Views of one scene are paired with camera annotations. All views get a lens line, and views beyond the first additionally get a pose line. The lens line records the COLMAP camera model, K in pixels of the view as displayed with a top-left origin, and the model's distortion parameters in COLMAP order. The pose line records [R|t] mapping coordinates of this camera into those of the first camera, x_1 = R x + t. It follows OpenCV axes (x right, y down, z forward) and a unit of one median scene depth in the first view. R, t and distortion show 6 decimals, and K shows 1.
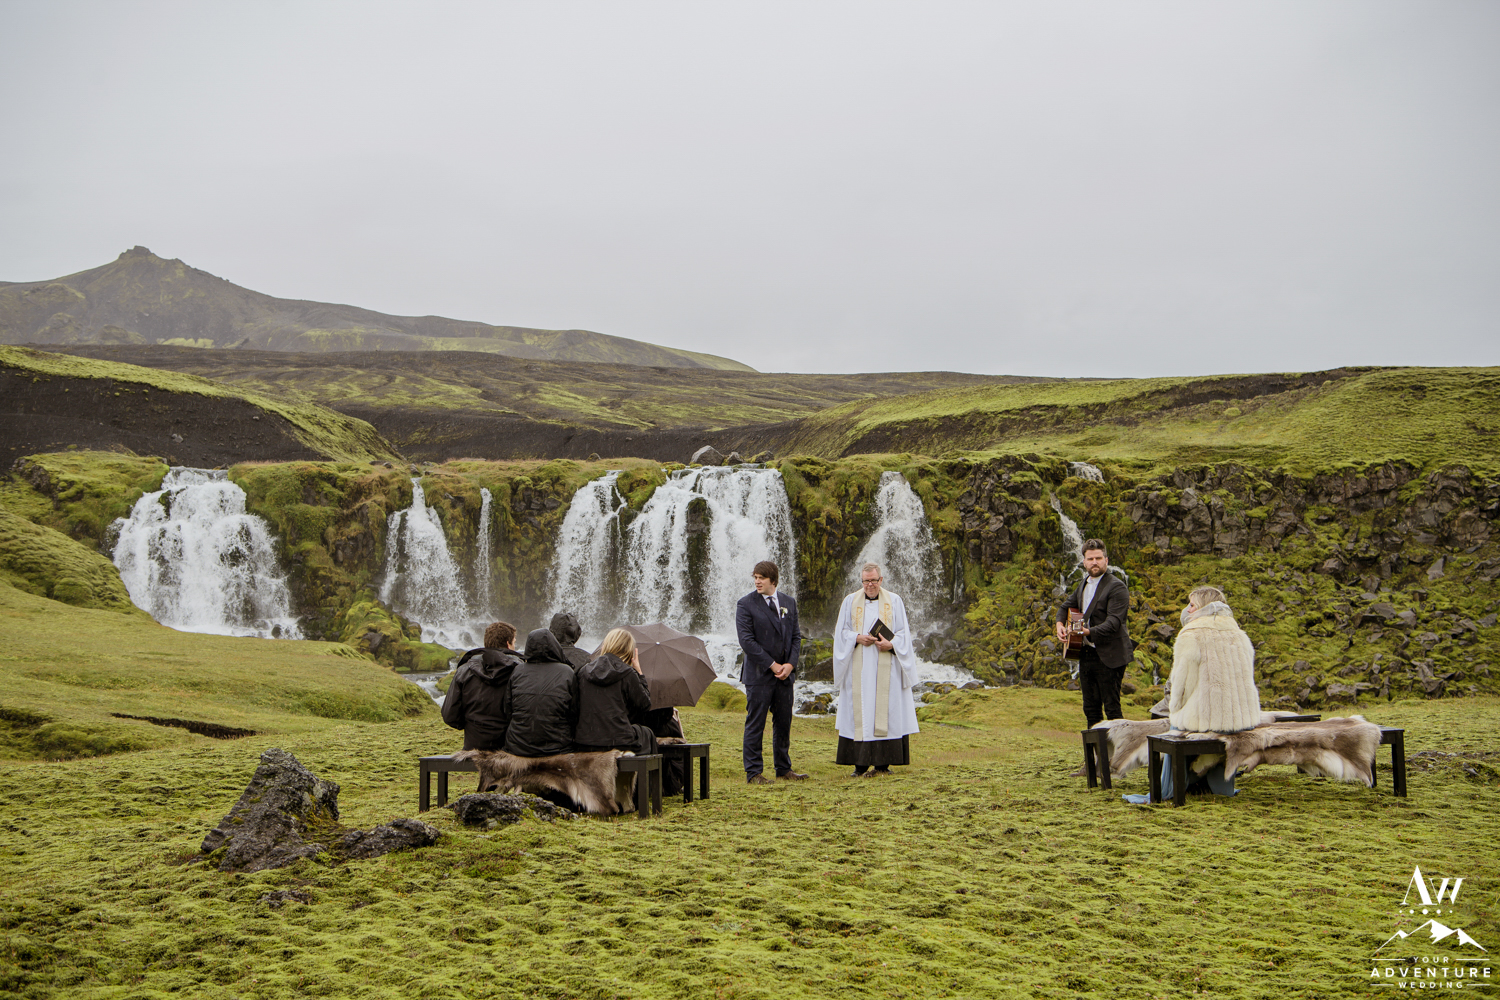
lens RADIAL K [[1788.5, 0, 748.4], [0, 1788.5, 498.8], [0, 0, 1]] dist [0.106451, 0.000000]
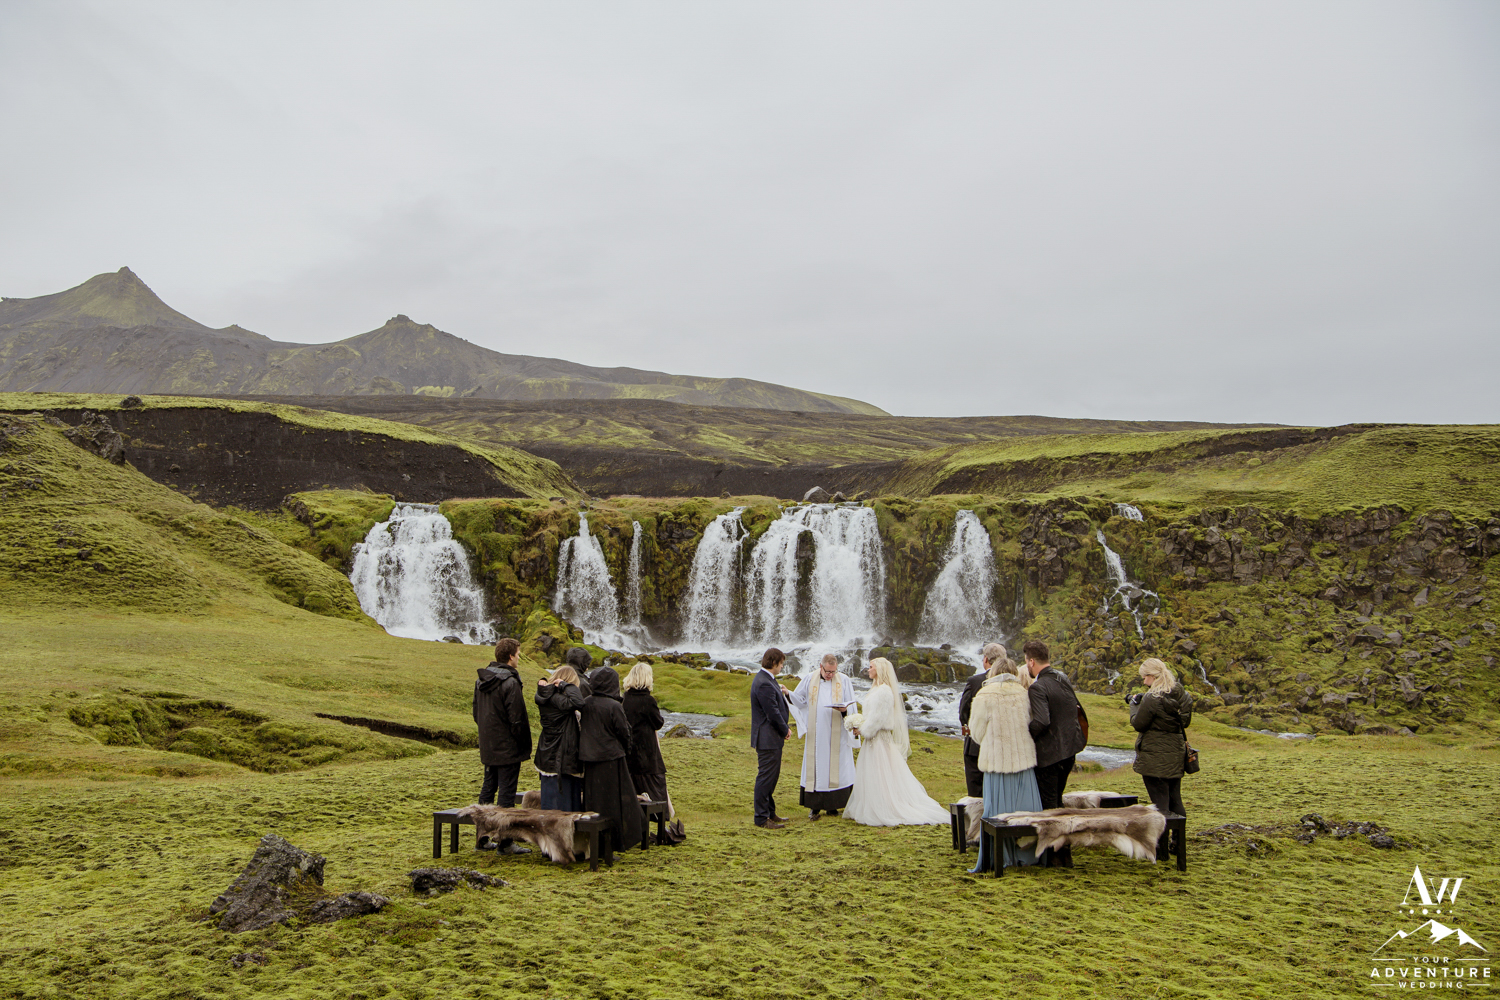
lens RADIAL K [[1454.1, 0, 715.8], [0, 1454.1, 517.2], [0, 0, 1]] dist [0.008968, 0.000000]
pose [[0.993851, 0.009212, -0.110345, 0.021008], [-0.008970, 0.999956, 0.002688, -0.011807], [0.110365, -0.001682, 0.993890, -0.006164]]
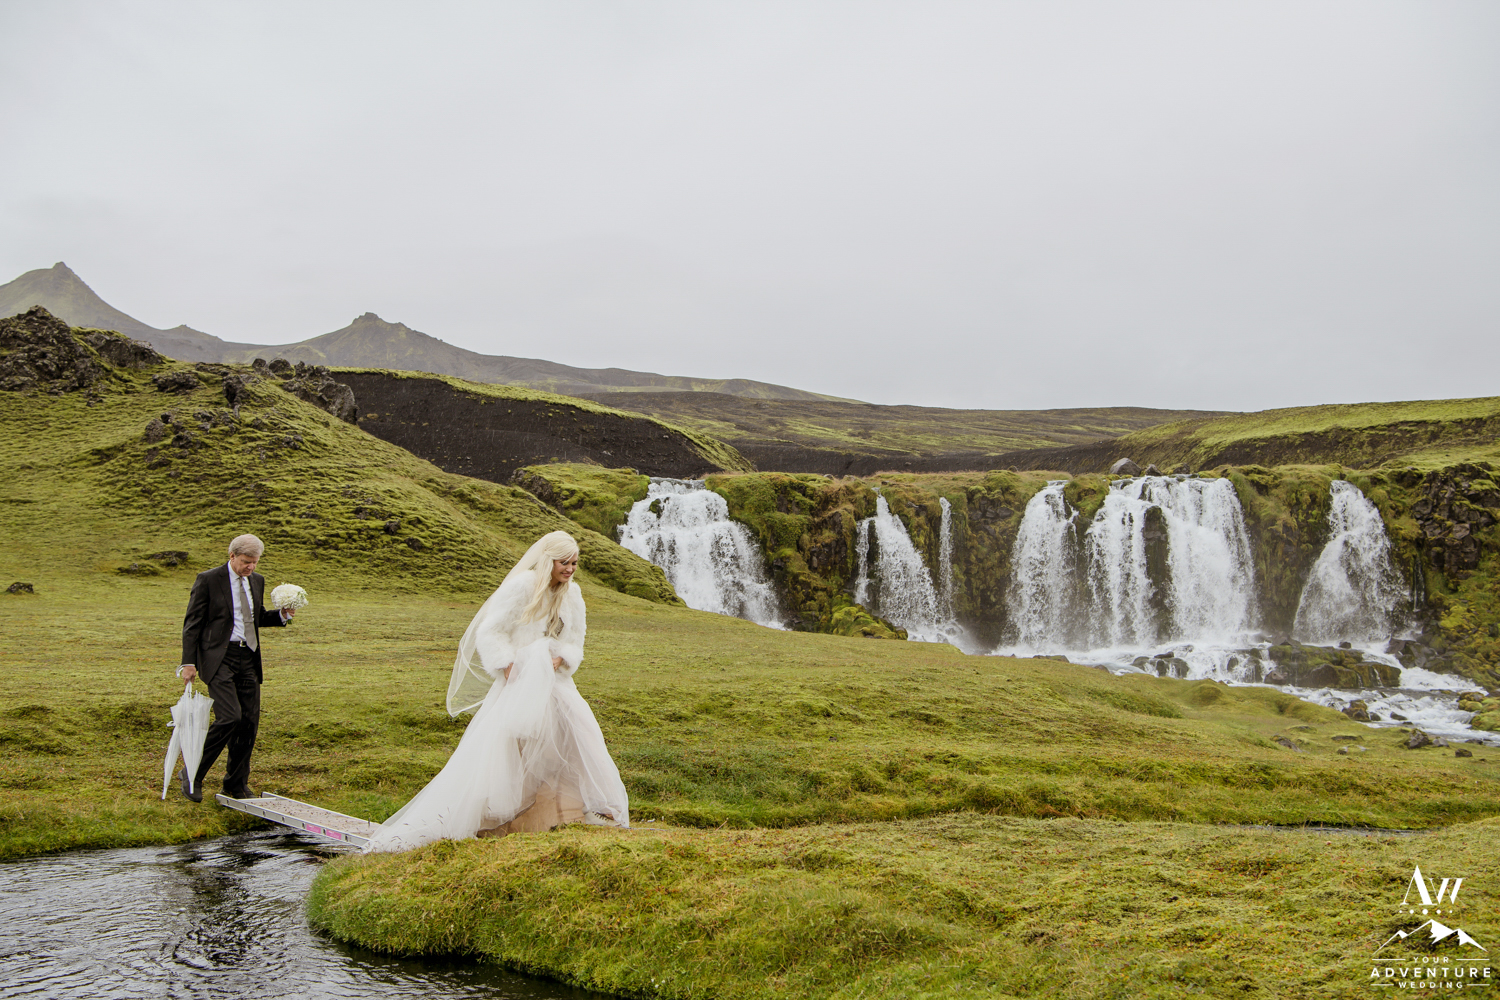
lens RADIAL K [[1567.5, 0, 752.2], [0, 1567.5, 505.1], [0, 0, 1]] dist [0.021754, 0.000000]
pose [[0.996921, -0.001610, -0.078390, -0.186539], [0.000499, 0.999899, -0.014191, 0.011418], [0.078405, 0.014109, 0.996822, 0.092835]]
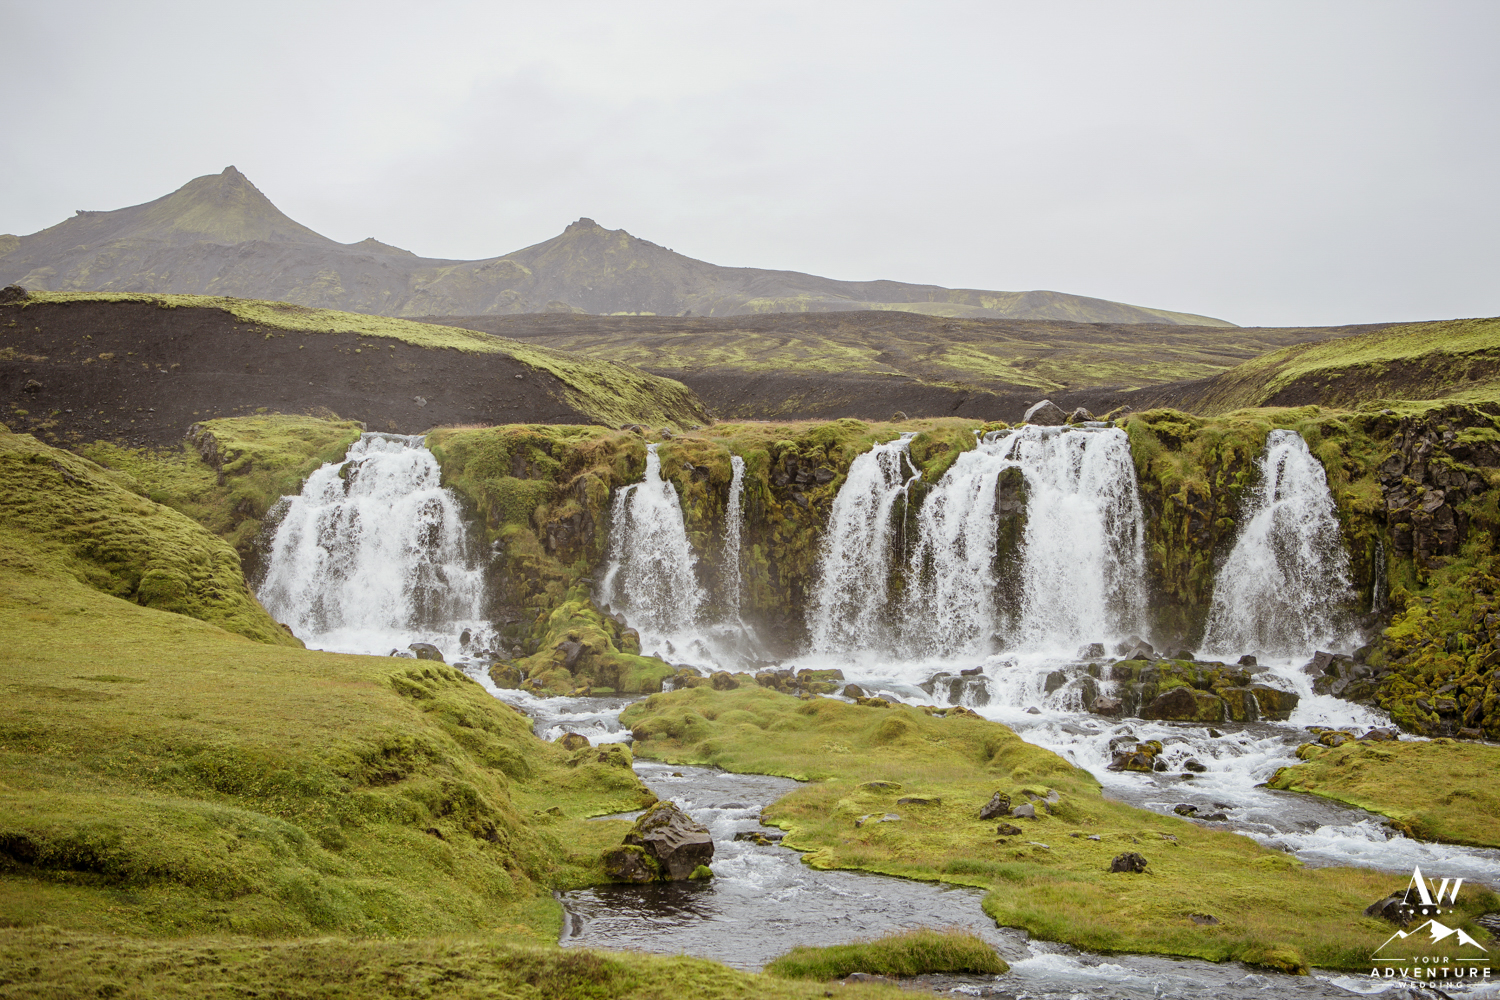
lens RADIAL K [[1976.9, 0, 767.9], [0, 1976.9, 423.5], [0, 0, 1]] dist [0.094194, 0.000000]
pose [[0.972083, -0.010706, -0.234392, 0.067745], [0.004022, 0.999572, -0.028976, 0.004957], [0.234602, 0.027224, 0.971710, 0.169834]]
